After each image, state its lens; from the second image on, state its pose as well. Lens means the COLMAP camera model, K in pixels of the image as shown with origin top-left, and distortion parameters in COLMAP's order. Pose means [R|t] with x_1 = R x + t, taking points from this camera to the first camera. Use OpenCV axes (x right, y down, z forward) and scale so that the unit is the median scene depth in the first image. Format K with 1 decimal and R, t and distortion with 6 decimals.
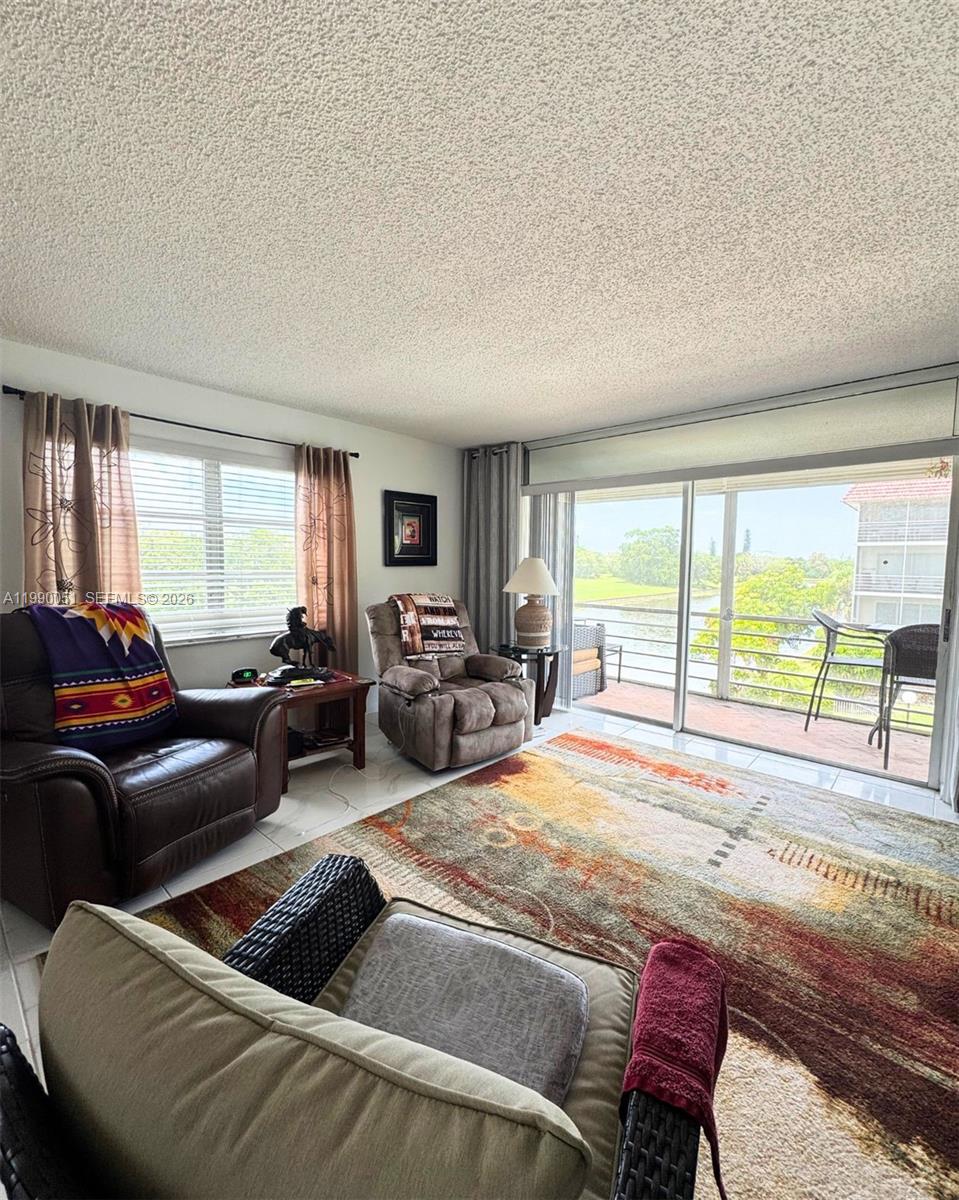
lens RADIAL K [[514.0, 0, 482.8], [0, 514.0, 597.0], [0, 0, 1]] dist [-0.004931, 0.002217]
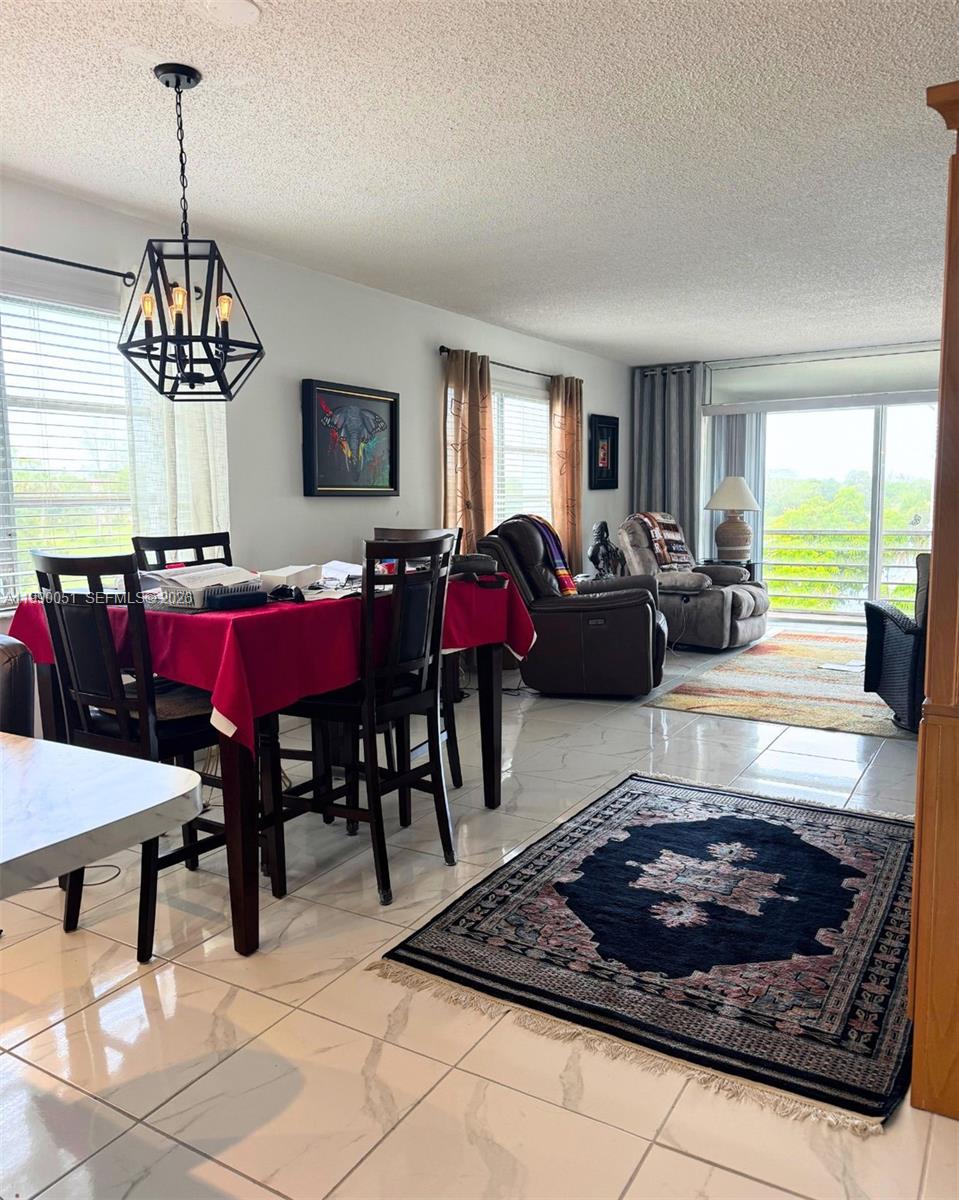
lens RADIAL K [[903.6, 0, 476.8], [0, 903.6, 601.8], [0, 0, 1]] dist [0.079909, -0.101630]
pose [[0.982885, -0.046694, 0.178206, -0.932771], [0.038855, 0.998128, 0.047234, 0.086724], [-0.180078, -0.039502, 0.982859, -0.920361]]
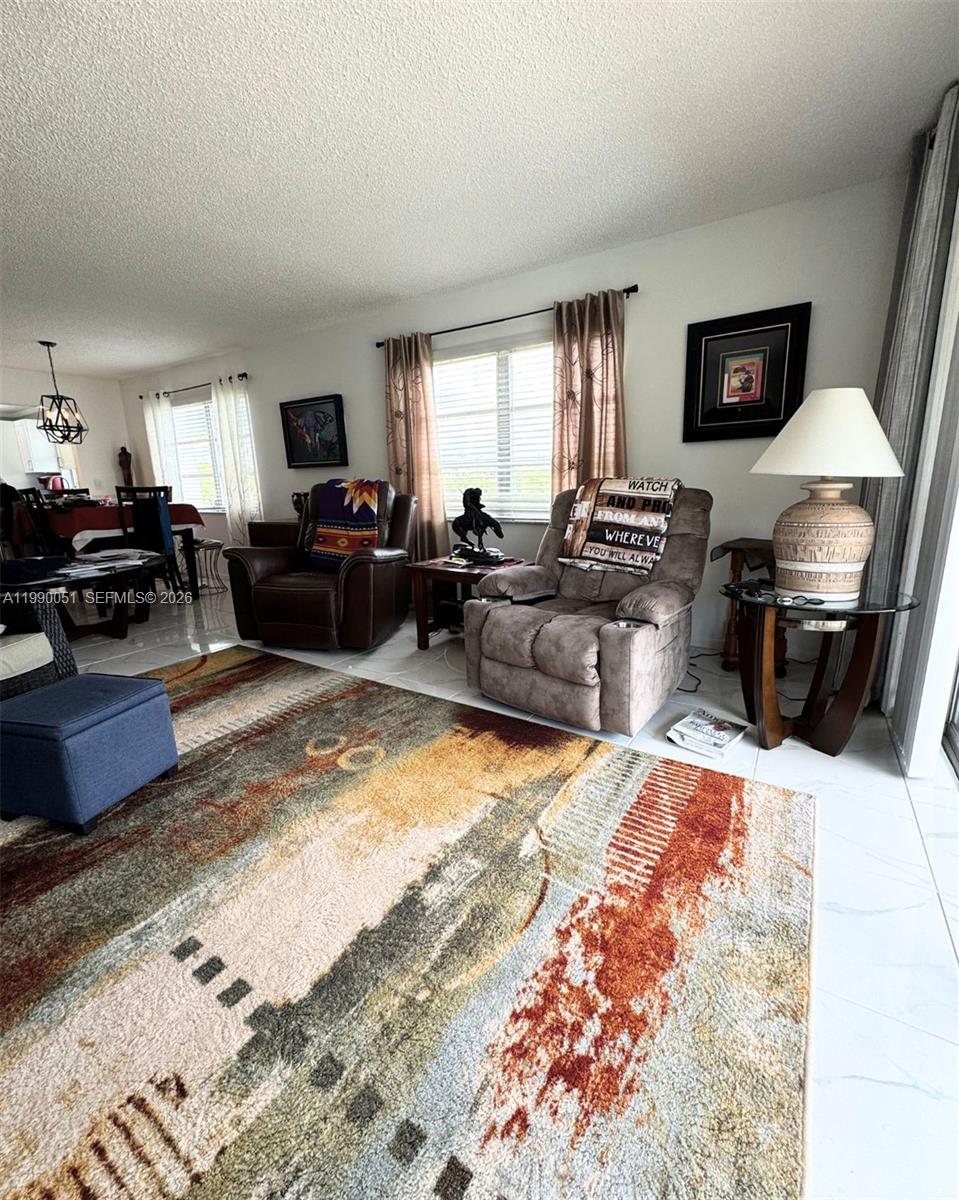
lens RADIAL K [[514.0, 0, 483.4], [0, 514.0, 594.8], [0, 0, 1]] dist [-0.004931, 0.002217]
pose [[0.164151, 0.197647, -0.966432, 0.604108], [-0.044444, 0.980208, 0.192916, 0.026527], [0.985433, 0.011285, 0.169687, 0.774307]]
